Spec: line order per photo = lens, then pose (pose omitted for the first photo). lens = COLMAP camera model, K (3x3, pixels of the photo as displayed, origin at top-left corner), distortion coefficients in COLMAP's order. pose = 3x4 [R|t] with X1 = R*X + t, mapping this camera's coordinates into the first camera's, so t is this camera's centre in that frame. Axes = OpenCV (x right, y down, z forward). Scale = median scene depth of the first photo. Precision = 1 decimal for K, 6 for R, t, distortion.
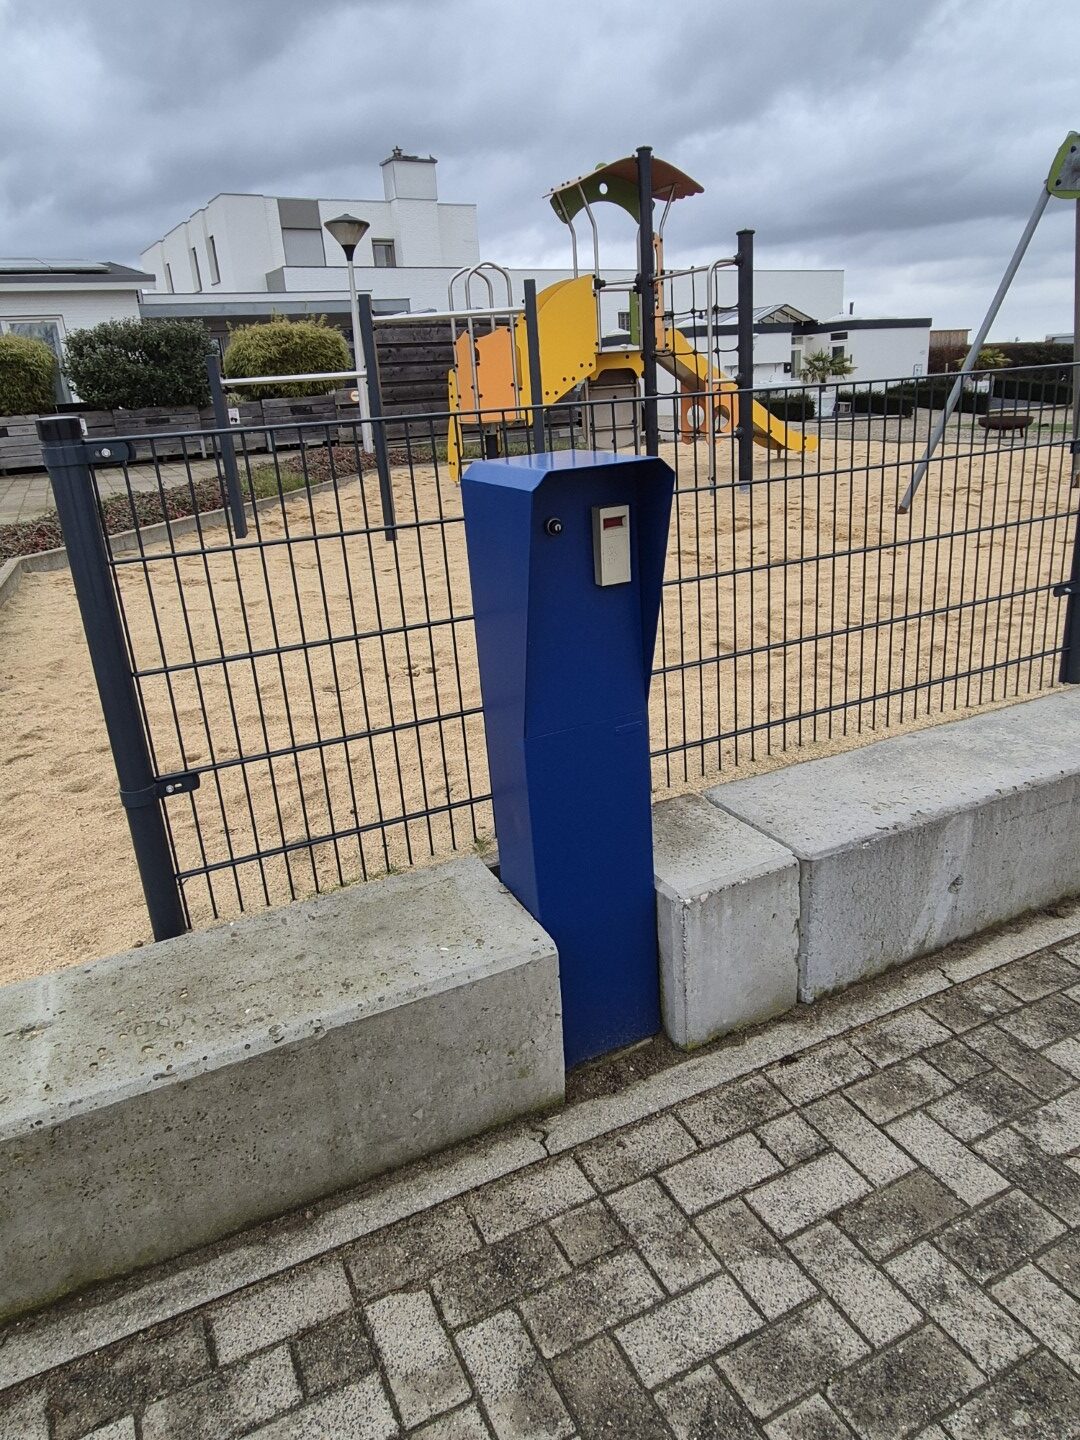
lens RADIAL K [[952.9, 0, 540.8], [0, 952.9, 712.4], [0, 0, 1]] dist [0.000525, 0.004560]
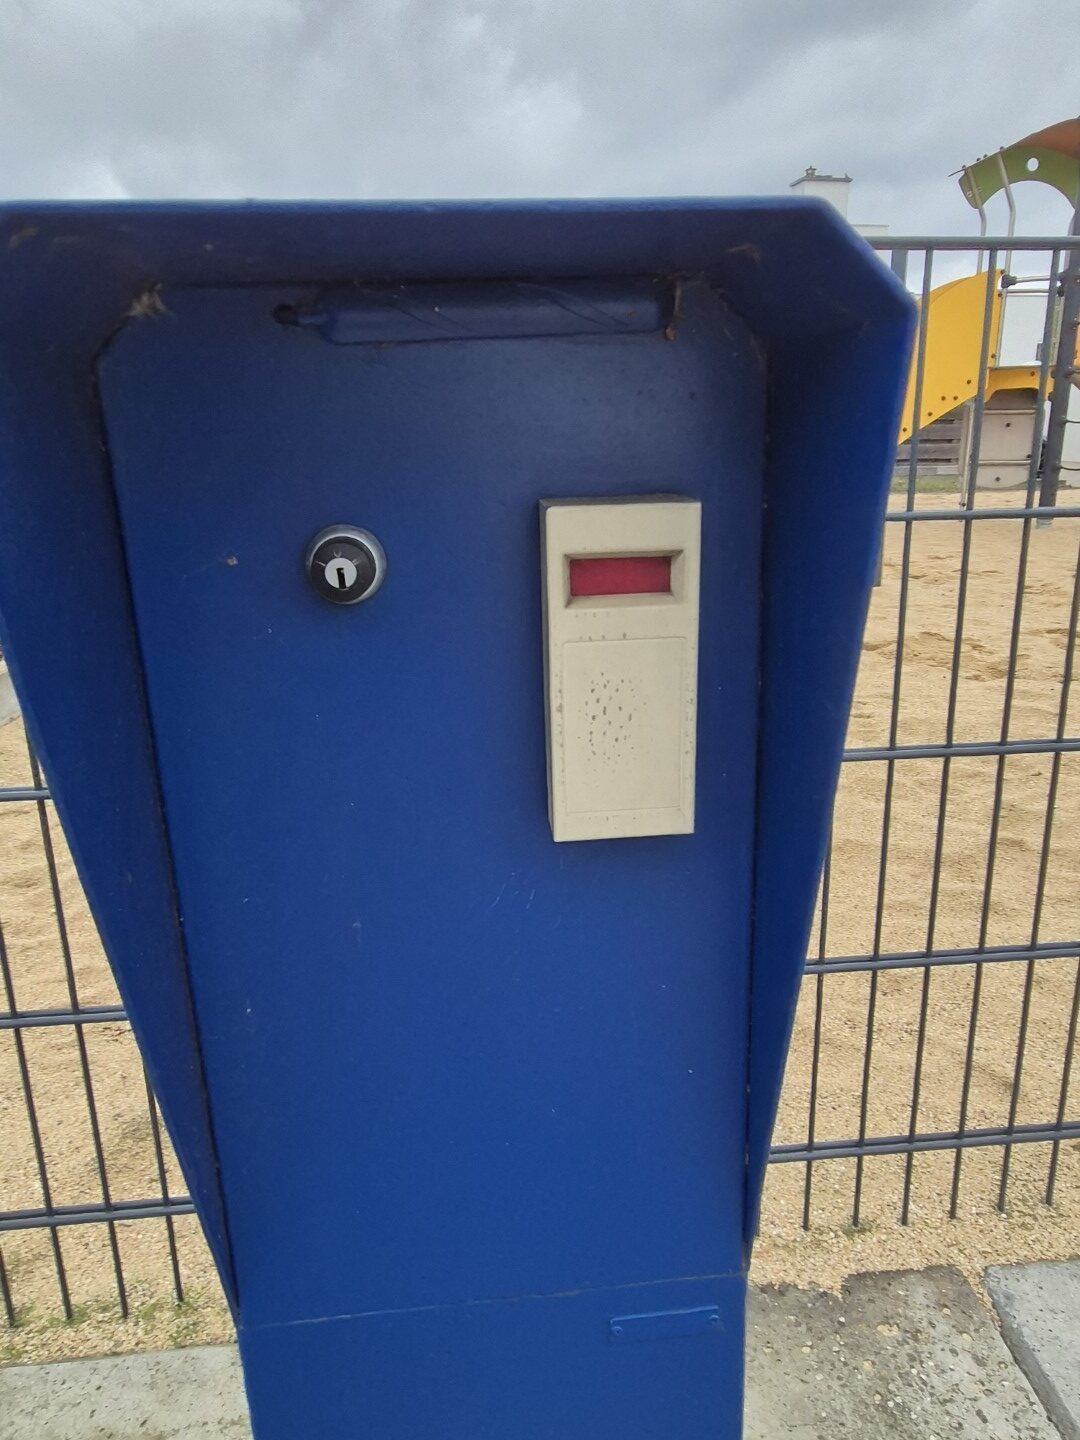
lens RADIAL K [[952.9, 0, 549.8], [0, 952.9, 721.6], [0, 0, 1]] dist [0.000525, 0.004560]
pose [[0.931774, 0.152784, -0.329323, 0.129657], [-0.159030, 0.987241, 0.008061, -0.151775], [0.326353, 0.044861, 0.944183, 0.723790]]
